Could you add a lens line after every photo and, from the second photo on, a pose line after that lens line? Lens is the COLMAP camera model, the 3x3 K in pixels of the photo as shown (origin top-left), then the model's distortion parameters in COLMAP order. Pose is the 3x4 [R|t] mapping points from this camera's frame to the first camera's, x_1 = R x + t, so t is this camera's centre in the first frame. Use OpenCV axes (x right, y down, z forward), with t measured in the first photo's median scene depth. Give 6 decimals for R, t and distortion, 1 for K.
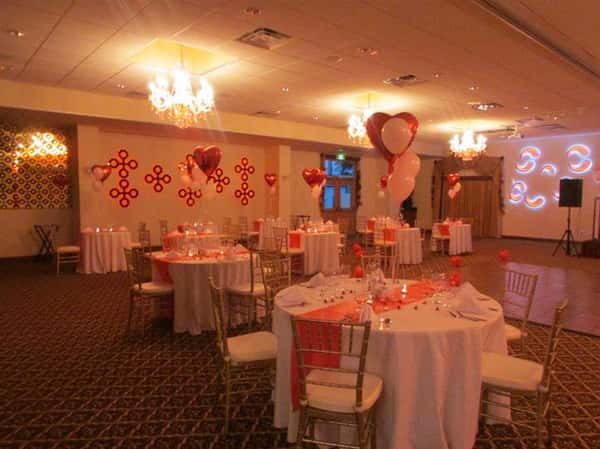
lens RADIAL K [[427.8, 0, 302.1], [0, 427.8, 229.9], [0, 0, 1]] dist [-0.030839, 0.007550]
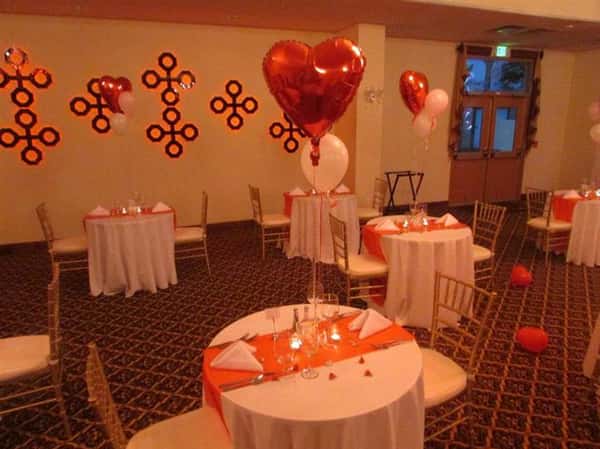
lens RADIAL K [[422.8, 0, 300.0], [0, 422.8, 224.5], [0, 0, 1]] dist [-0.039602, 0.001656]
pose [[0.940024, 0.071499, -0.333532, 0.063065], [-0.013651, 0.984888, 0.172655, -0.069869], [0.340836, -0.157747, 0.926794, 0.597255]]
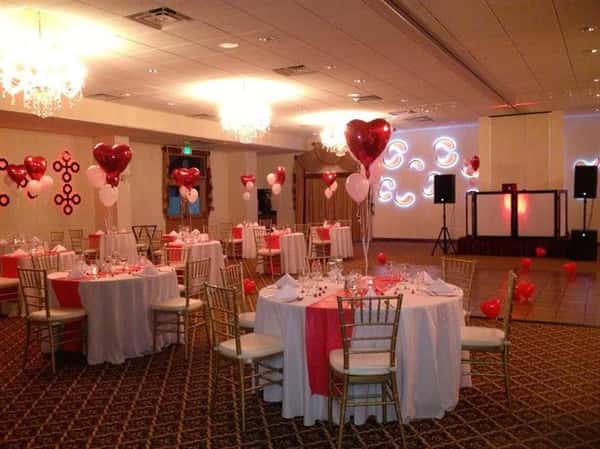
lens RADIAL K [[560.6, 0, 300.0], [0, 560.6, 224.5], [0, 0, 1]] dist [0.146919, -0.319808]
pose [[0.935776, -0.041755, 0.350115, -0.121335], [0.053387, 0.998294, -0.023634, 0.005428], [-0.348531, 0.040808, 0.936408, -0.082114]]
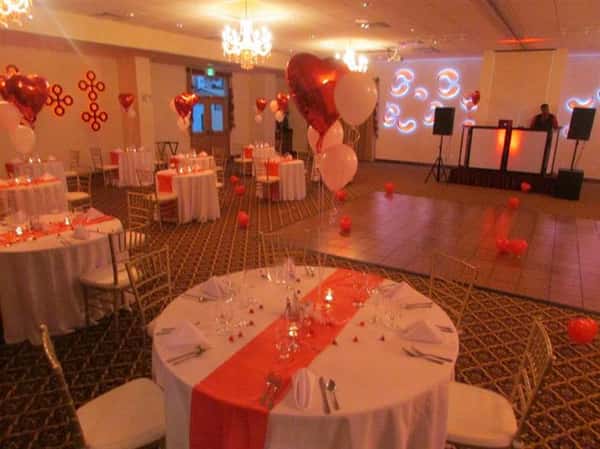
lens RADIAL K [[427.8, 0, 302.1], [0, 427.8, 229.9], [0, 0, 1]] dist [-0.030839, 0.007550]
pose [[0.954545, -0.066661, 0.290517, -0.006326], [0.007101, 0.979480, 0.201415, -0.037727], [-0.297982, -0.190197, 0.935431, 0.089081]]
